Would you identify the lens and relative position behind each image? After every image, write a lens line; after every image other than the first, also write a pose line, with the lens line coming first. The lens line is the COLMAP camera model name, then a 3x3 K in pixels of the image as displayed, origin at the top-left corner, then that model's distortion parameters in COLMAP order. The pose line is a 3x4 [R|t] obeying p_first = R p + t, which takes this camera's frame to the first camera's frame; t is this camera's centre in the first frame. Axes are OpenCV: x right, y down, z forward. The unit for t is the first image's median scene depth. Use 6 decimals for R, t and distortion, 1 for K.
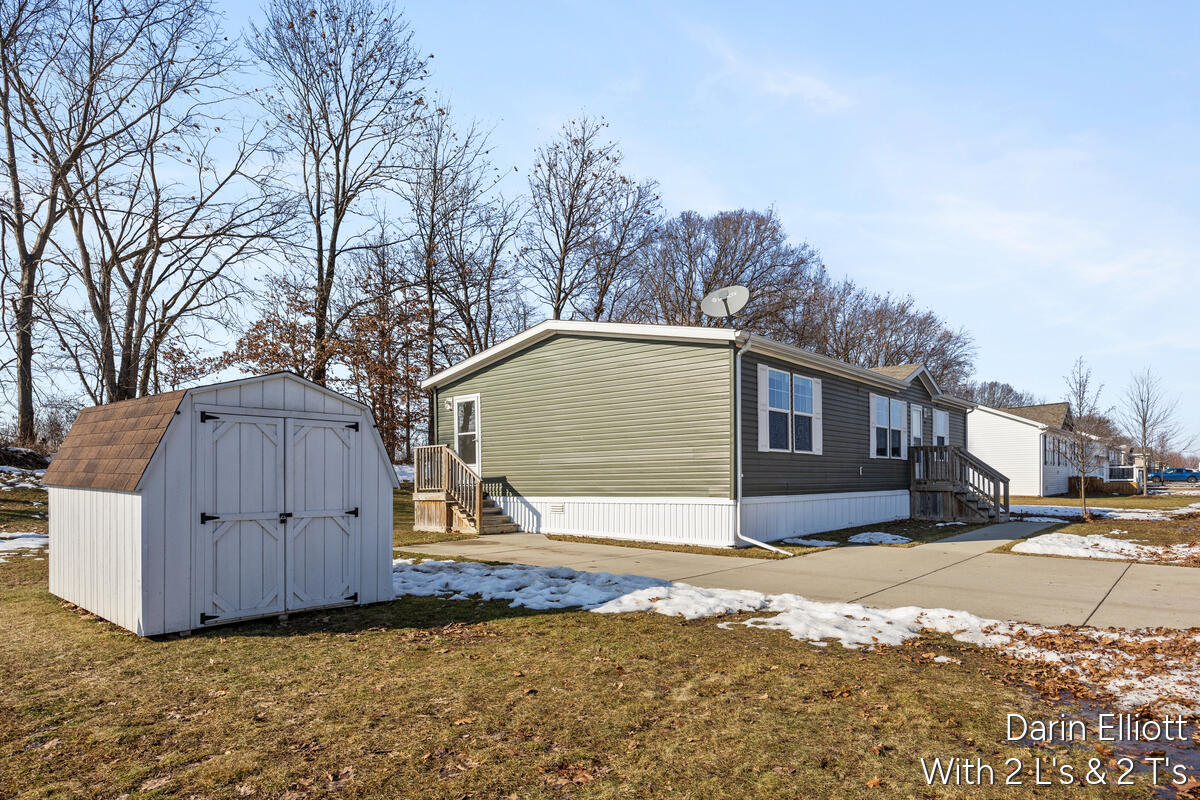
lens RADIAL K [[706.5, 0, 599.6], [0, 706.5, 470.4], [0, 0, 1]] dist [0.002778, 0.001190]
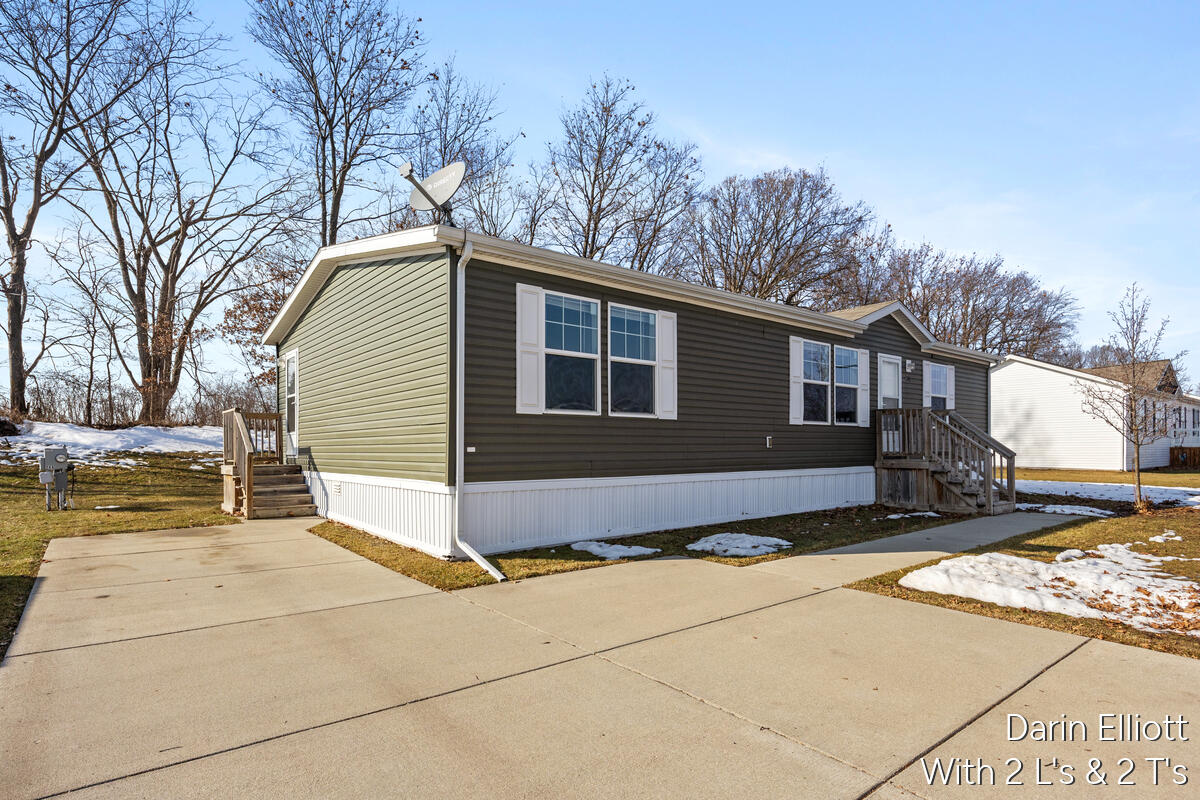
lens RADIAL K [[624.6, 0, 600.7], [0, 624.6, 439.4], [0, 0, 1]] dist [-0.000617, -0.000874]
pose [[0.982252, 0.003273, -0.187538, 0.275061], [-0.002729, 0.999991, 0.003158, -0.002809], [0.187547, -0.002590, 0.982252, 0.284236]]
